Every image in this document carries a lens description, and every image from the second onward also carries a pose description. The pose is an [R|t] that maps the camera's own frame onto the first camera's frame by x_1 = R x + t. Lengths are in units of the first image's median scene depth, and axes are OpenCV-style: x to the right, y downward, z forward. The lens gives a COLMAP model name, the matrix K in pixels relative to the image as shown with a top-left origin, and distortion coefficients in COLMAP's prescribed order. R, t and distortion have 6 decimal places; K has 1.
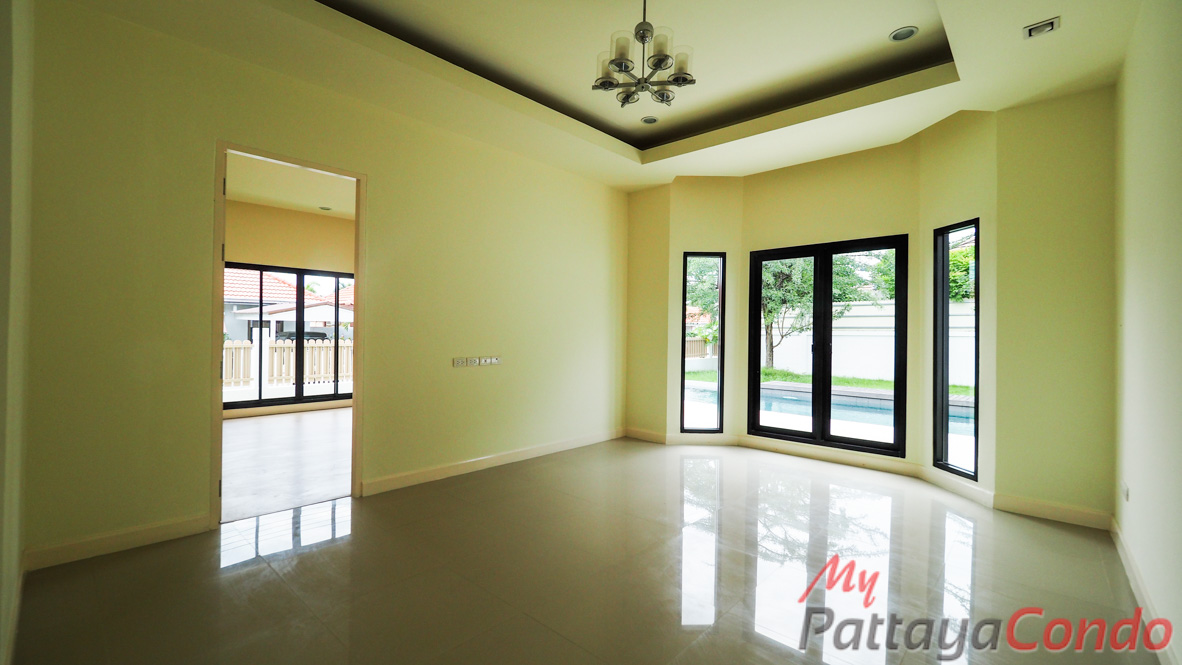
lens RADIAL K [[499.4, 0, 588.3], [0, 499.4, 333.2], [0, 0, 1]] dist [0.002637, -0.001557]
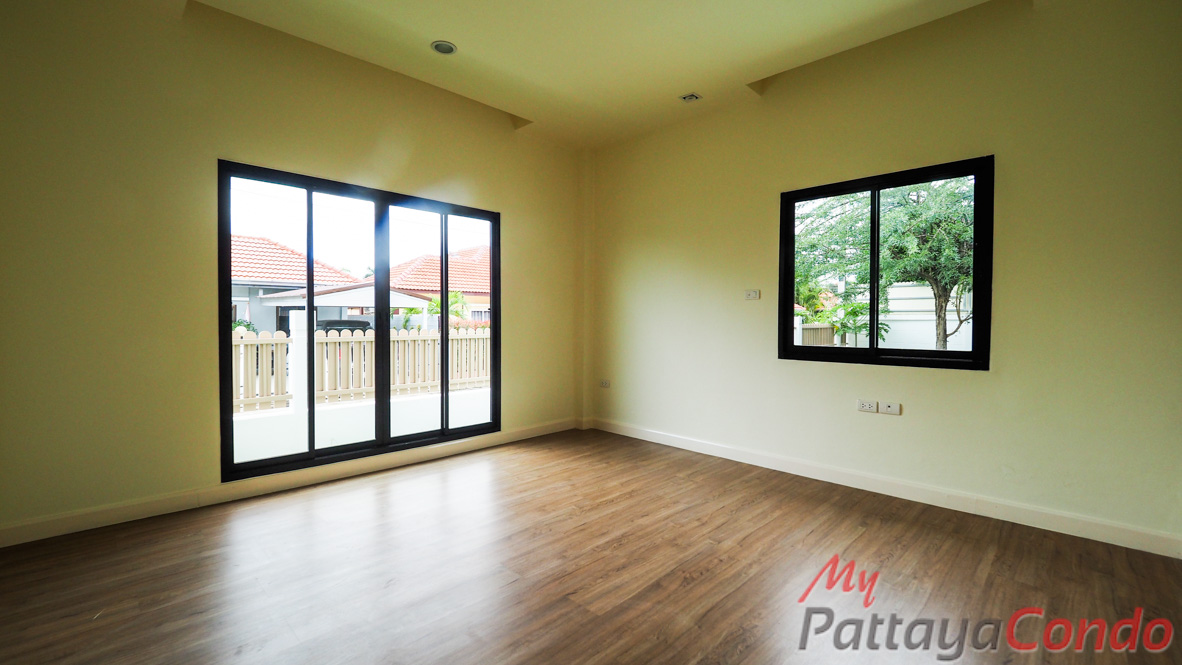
lens RADIAL K [[499.4, 0, 584.3], [0, 499.4, 326.4], [0, 0, 1]] dist [0.002637, -0.001557]
pose [[0.999104, -0.006677, -0.041804, -0.185323], [0.007003, 0.999946, 0.007662, 0.004763], [0.041750, -0.007948, 0.999096, 0.263175]]
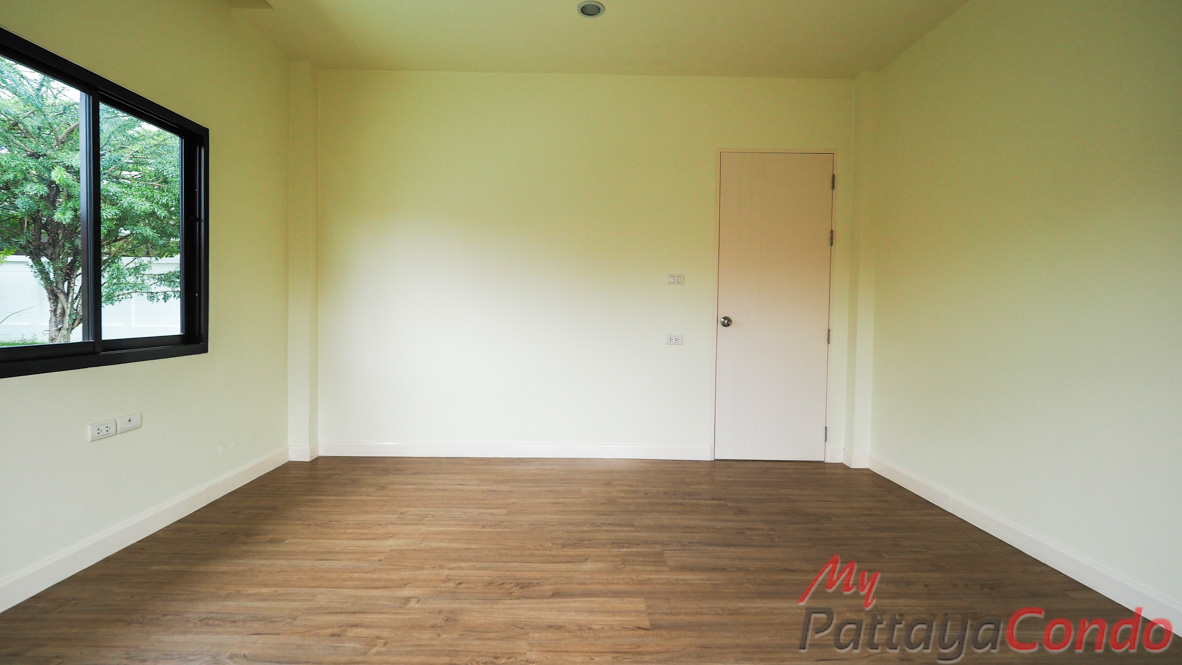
lens RADIAL K [[499.4, 0, 579.3], [0, 499.4, 327.4], [0, 0, 1]] dist [0.002637, -0.001557]
pose [[-0.684877, -0.045817, 0.727217, -0.546984], [-0.024509, 0.998905, 0.039852, 0.003863], [-0.728246, 0.009470, -0.685250, 1.270279]]
